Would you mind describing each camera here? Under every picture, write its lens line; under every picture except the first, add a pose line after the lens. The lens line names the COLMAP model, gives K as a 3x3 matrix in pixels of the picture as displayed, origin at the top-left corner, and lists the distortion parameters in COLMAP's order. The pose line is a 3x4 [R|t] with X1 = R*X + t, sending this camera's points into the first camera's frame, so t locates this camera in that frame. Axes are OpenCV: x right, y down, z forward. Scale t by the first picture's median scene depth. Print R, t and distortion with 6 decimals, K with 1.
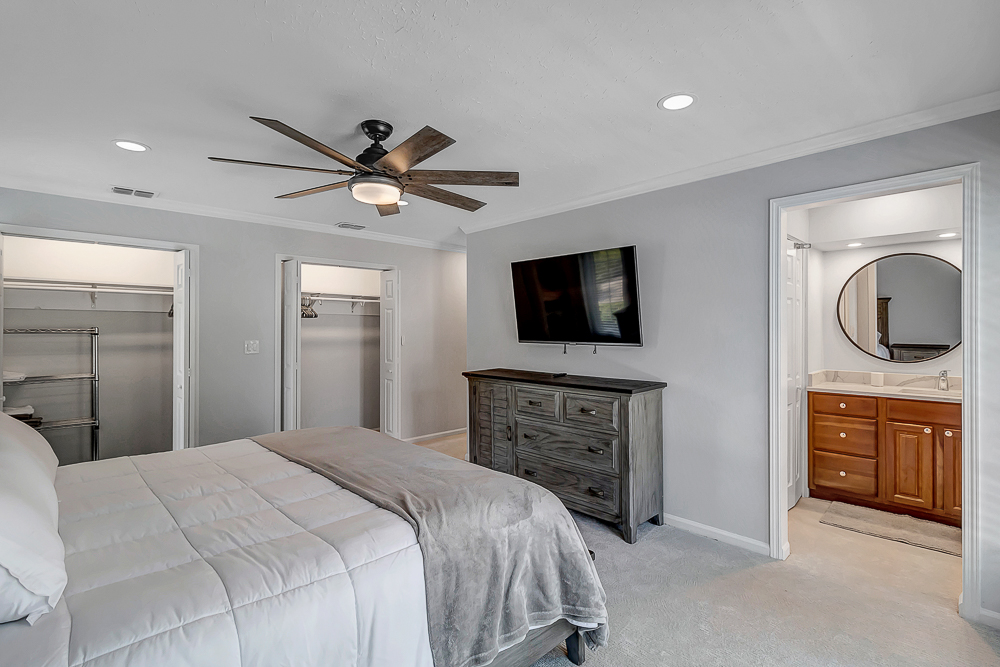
lens RADIAL K [[475.1, 0, 506.4], [0, 475.1, 328.1], [0, 0, 1]] dist [0.006510, 0.000216]
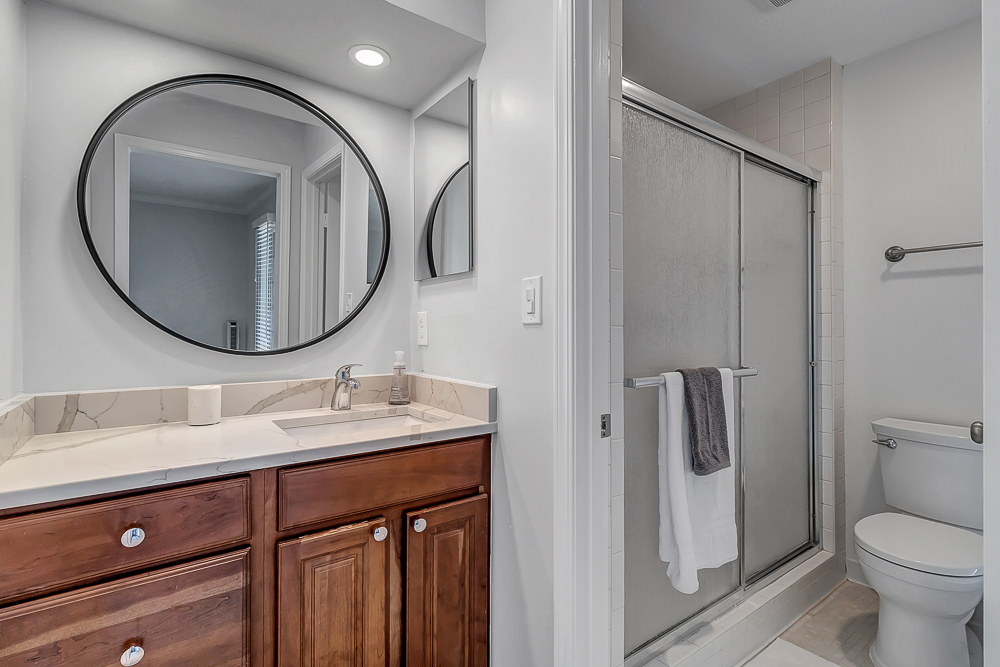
lens RADIAL K [[475.1, 0, 506.7], [0, 475.1, 329.3], [0, 0, 1]] dist [0.006510, 0.000216]
pose [[0.161057, -0.002650, 0.986942, 0.504754], [0.005521, 0.999983, 0.001784, 0.055492], [-0.986930, 0.005162, 0.161069, 0.788159]]
